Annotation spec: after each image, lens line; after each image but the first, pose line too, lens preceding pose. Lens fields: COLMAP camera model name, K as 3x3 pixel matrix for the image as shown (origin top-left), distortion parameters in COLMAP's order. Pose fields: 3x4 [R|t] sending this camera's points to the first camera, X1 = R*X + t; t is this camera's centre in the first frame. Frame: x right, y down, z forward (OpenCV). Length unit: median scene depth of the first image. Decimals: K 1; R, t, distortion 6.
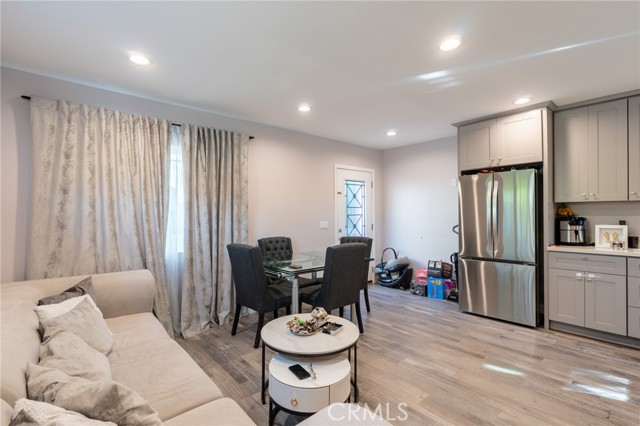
lens RADIAL K [[310.3, 0, 320.0], [0, 310.3, 213.0], [0, 0, 1]] dist [-0.002614, -0.000824]
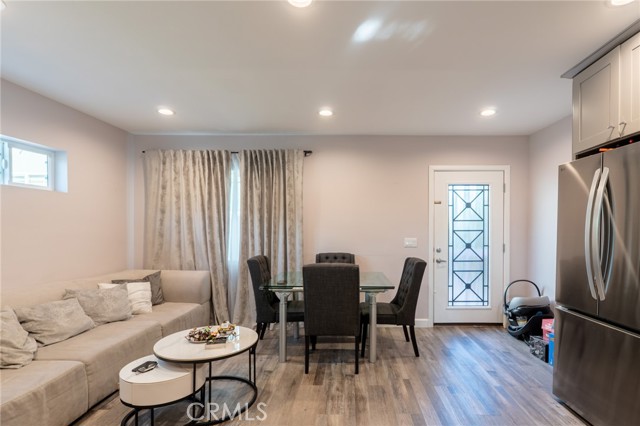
lens RADIAL K [[328.5, 0, 320.5], [0, 328.5, 234.7], [0, 0, 1]] dist [-0.003087, -0.000434]
pose [[0.734646, 0.019108, -0.678182, 0.619875], [-0.004968, 0.999728, 0.022786, -0.000111], [0.678433, -0.013371, 0.734541, 0.288993]]
